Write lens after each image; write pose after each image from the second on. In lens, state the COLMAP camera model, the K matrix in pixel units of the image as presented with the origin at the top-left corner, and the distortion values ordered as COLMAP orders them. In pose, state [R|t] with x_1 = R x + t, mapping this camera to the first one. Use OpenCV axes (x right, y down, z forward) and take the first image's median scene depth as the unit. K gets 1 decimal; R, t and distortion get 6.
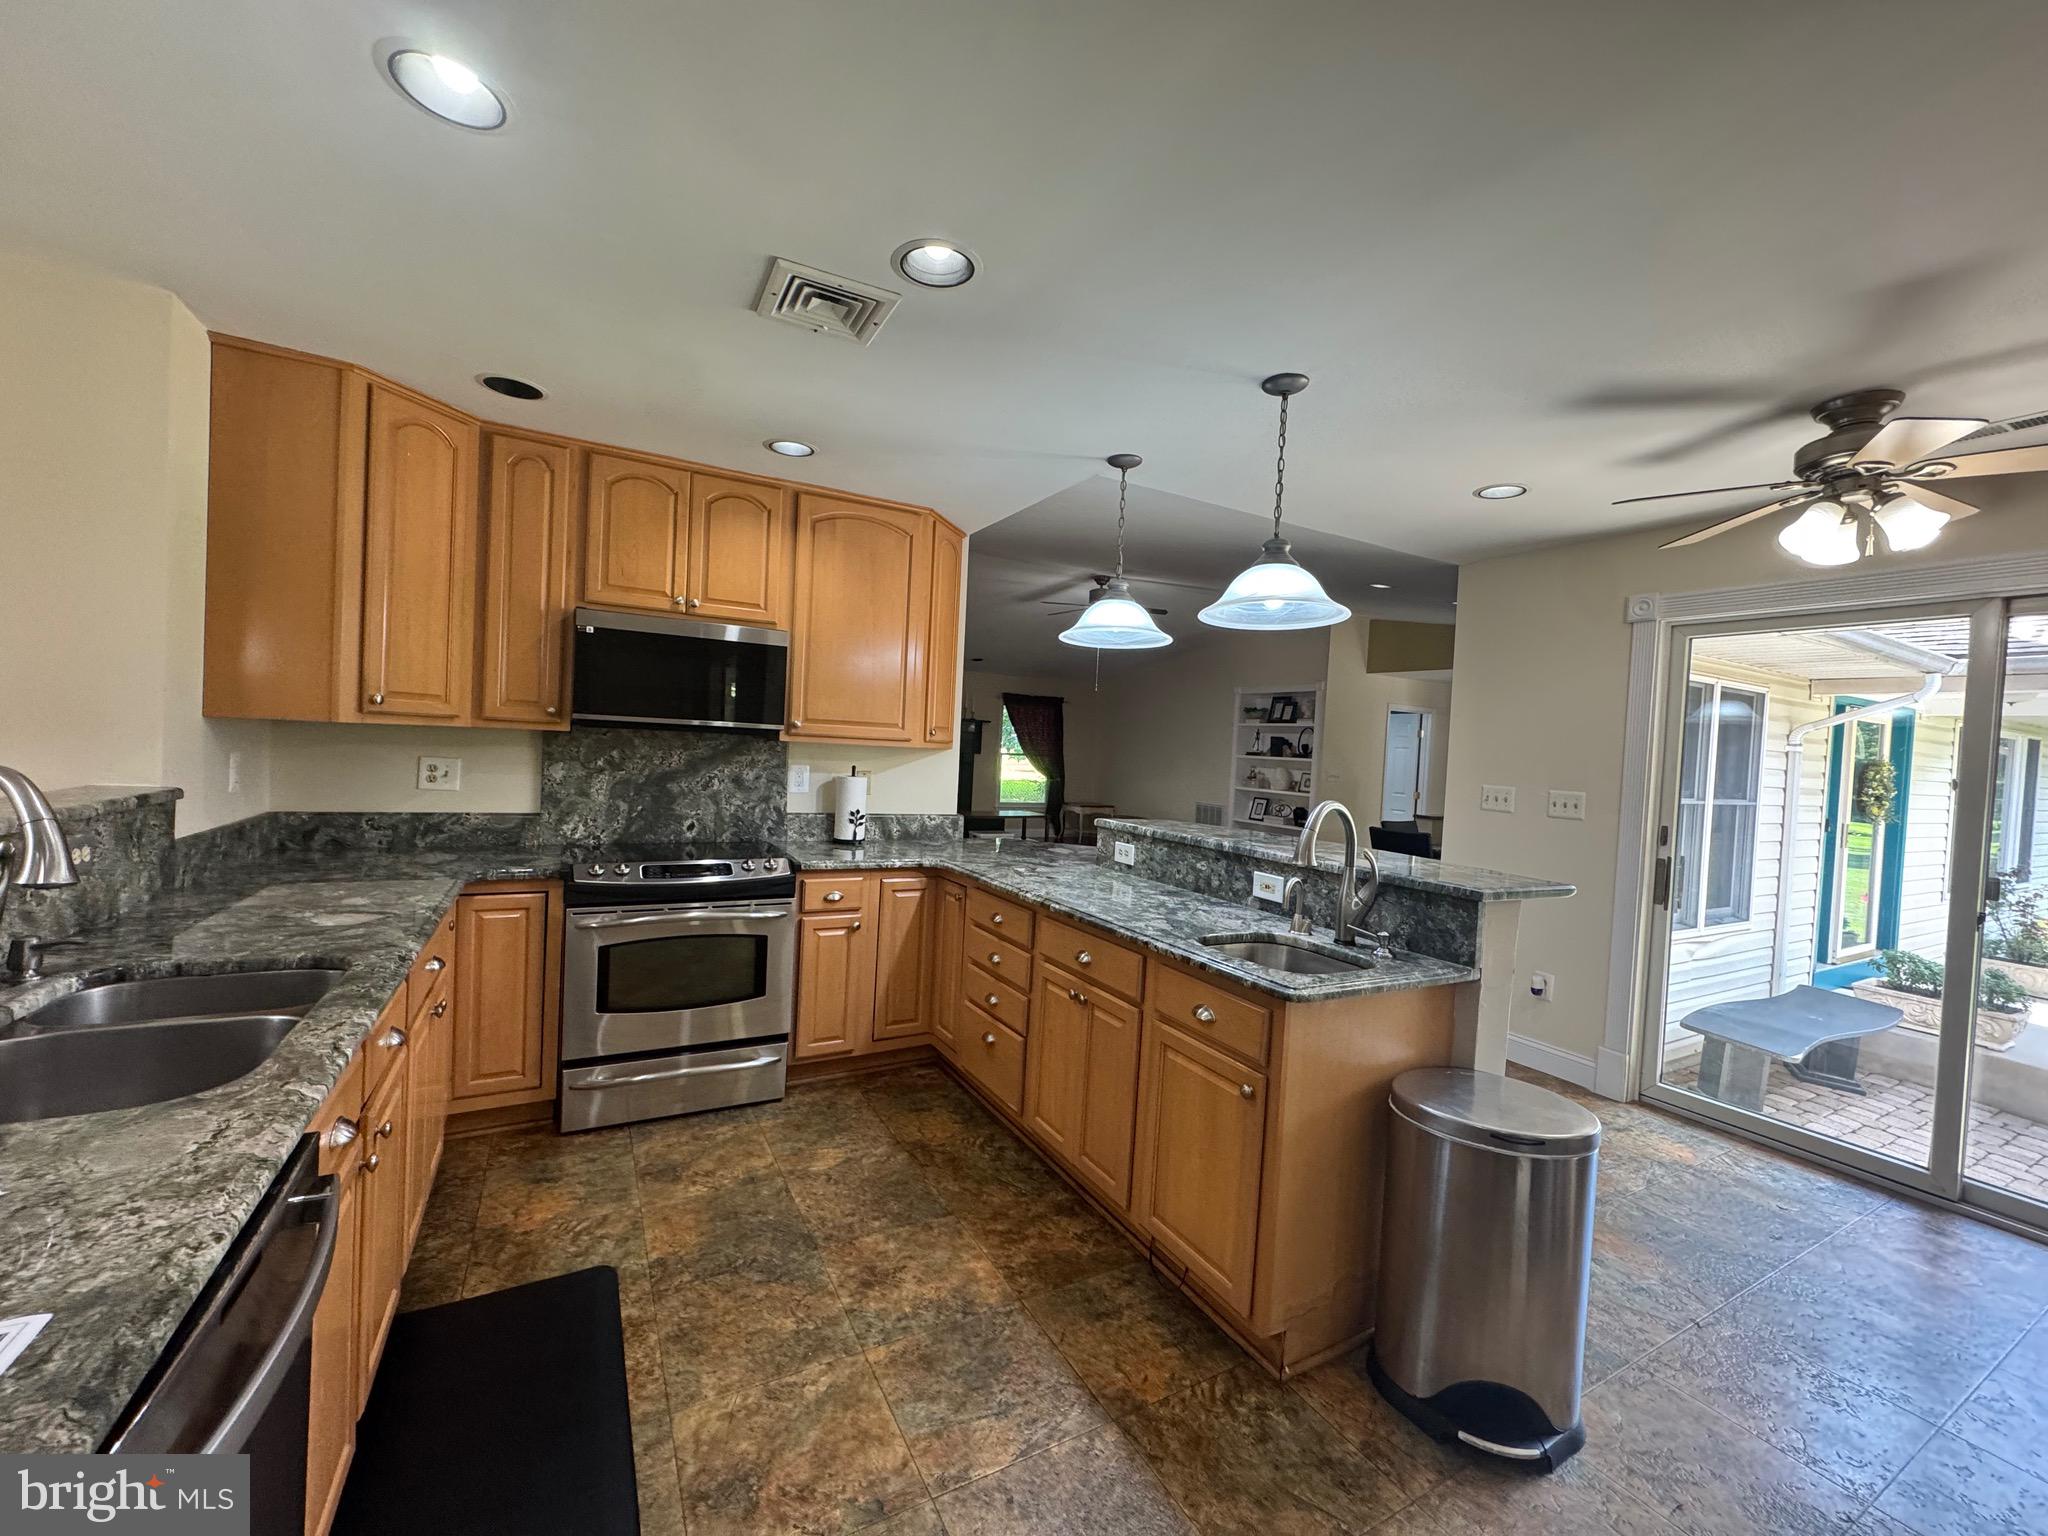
lens RADIAL K [[815.9, 0, 1023.3], [0, 815.9, 770.9], [0, 0, 1]] dist [0.001100, 0.000017]
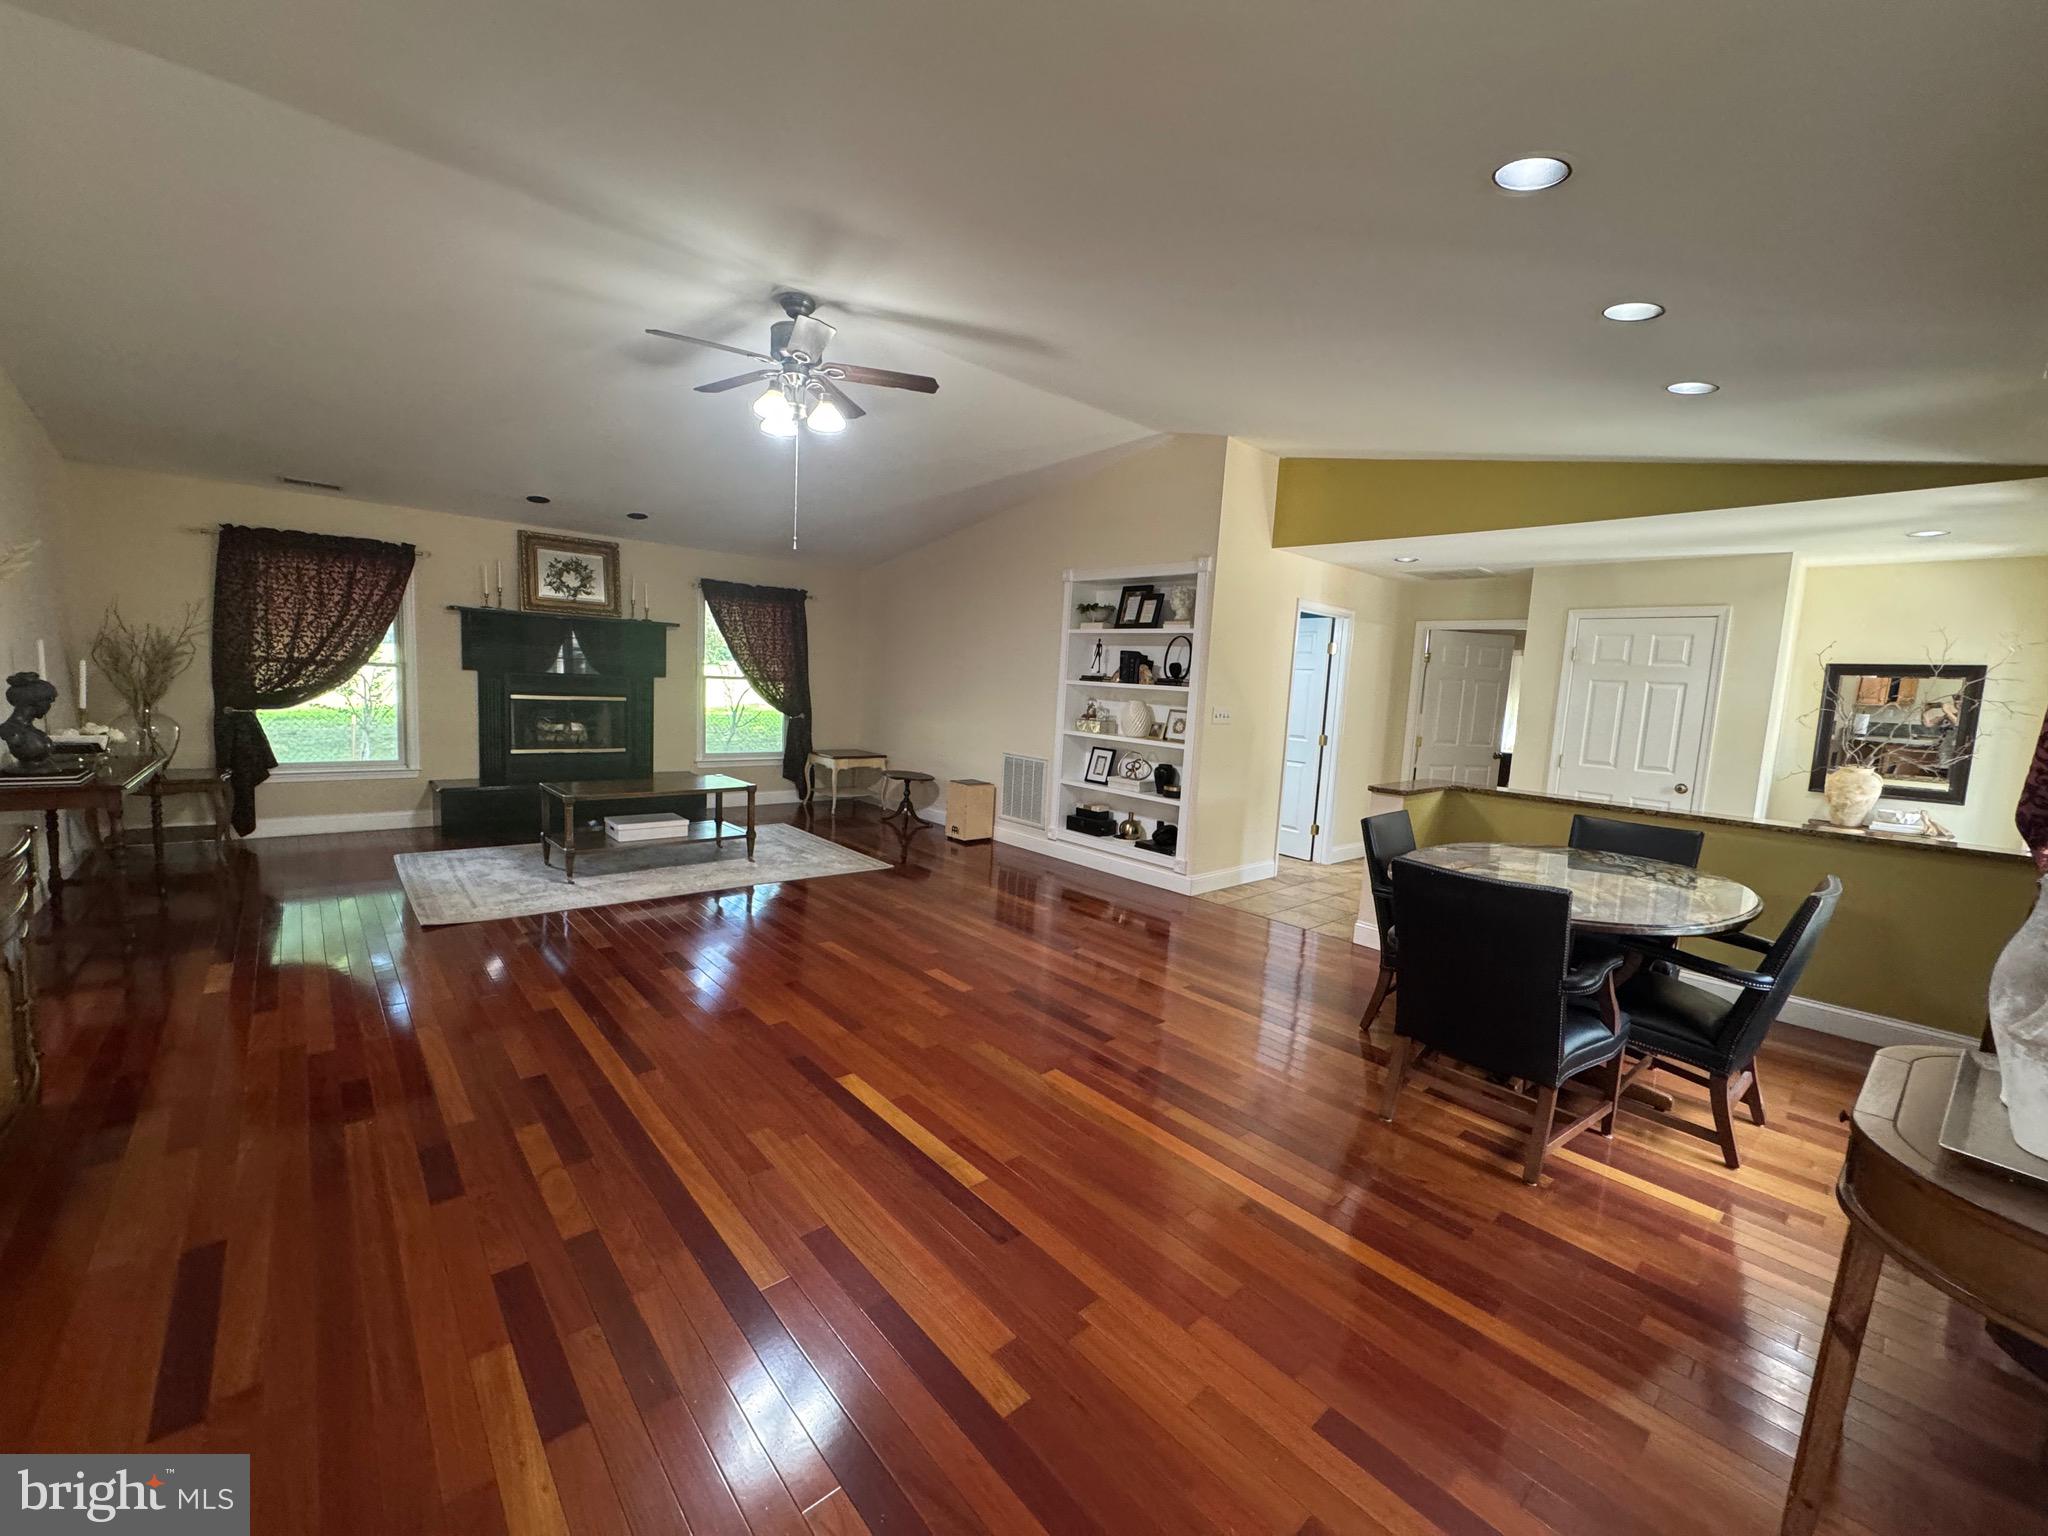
lens RADIAL K [[815.9, 0, 1027.7], [0, 815.9, 765.2], [0, 0, 1]] dist [0.001100, 0.000017]
pose [[0.974541, -0.024402, 0.222875, 0.094933], [0.003910, 0.995758, 0.091925, -0.012623], [-0.224173, -0.088713, 0.970503, 0.407508]]
